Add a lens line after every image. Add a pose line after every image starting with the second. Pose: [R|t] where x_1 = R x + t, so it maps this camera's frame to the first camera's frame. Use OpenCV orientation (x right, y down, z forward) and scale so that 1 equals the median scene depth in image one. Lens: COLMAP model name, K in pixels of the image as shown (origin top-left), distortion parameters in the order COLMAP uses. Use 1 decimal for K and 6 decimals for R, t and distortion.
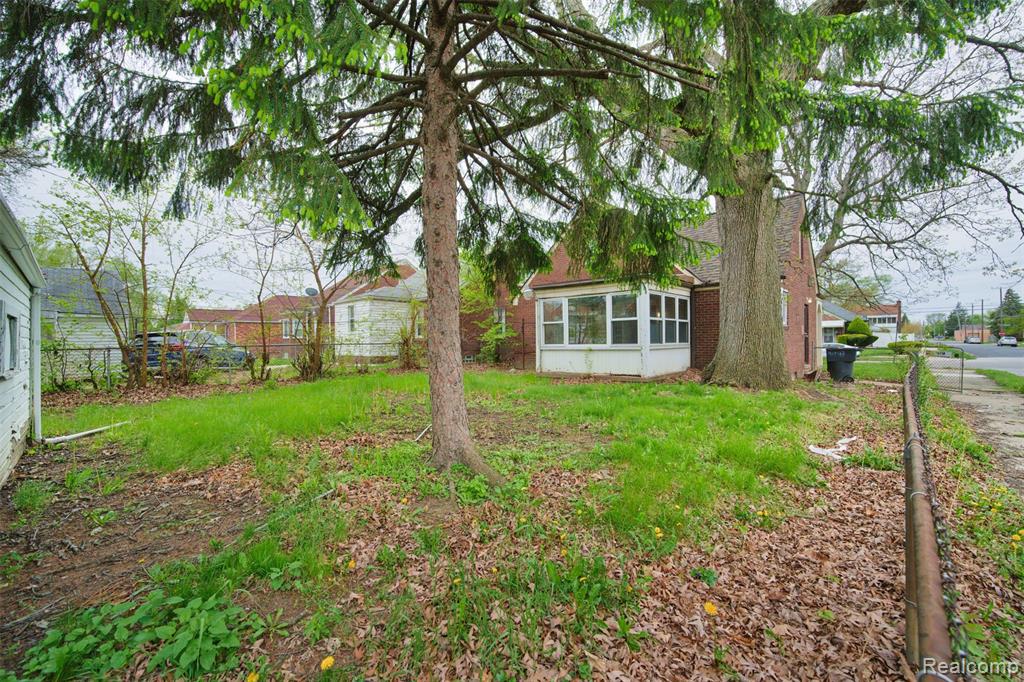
lens RADIAL K [[415.8, 0, 512.7], [0, 415.8, 338.8], [0, 0, 1]] dist [-0.000971, -0.000041]
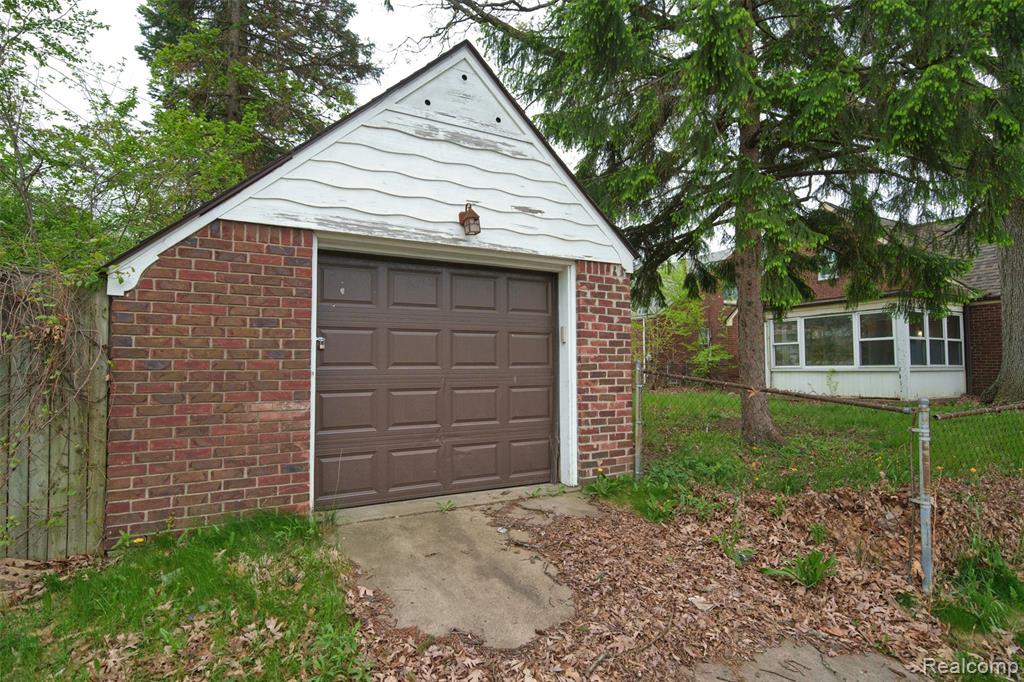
lens RADIAL K [[491.0, 0, 510.2], [0, 491.0, 339.6], [0, 0, 1]] dist [0.001375, -0.000329]
pose [[0.940541, -0.010727, -0.339511, -0.129732], [-0.006175, 0.998796, -0.048662, 0.013229], [0.339624, 0.047865, 0.939342, -0.319704]]
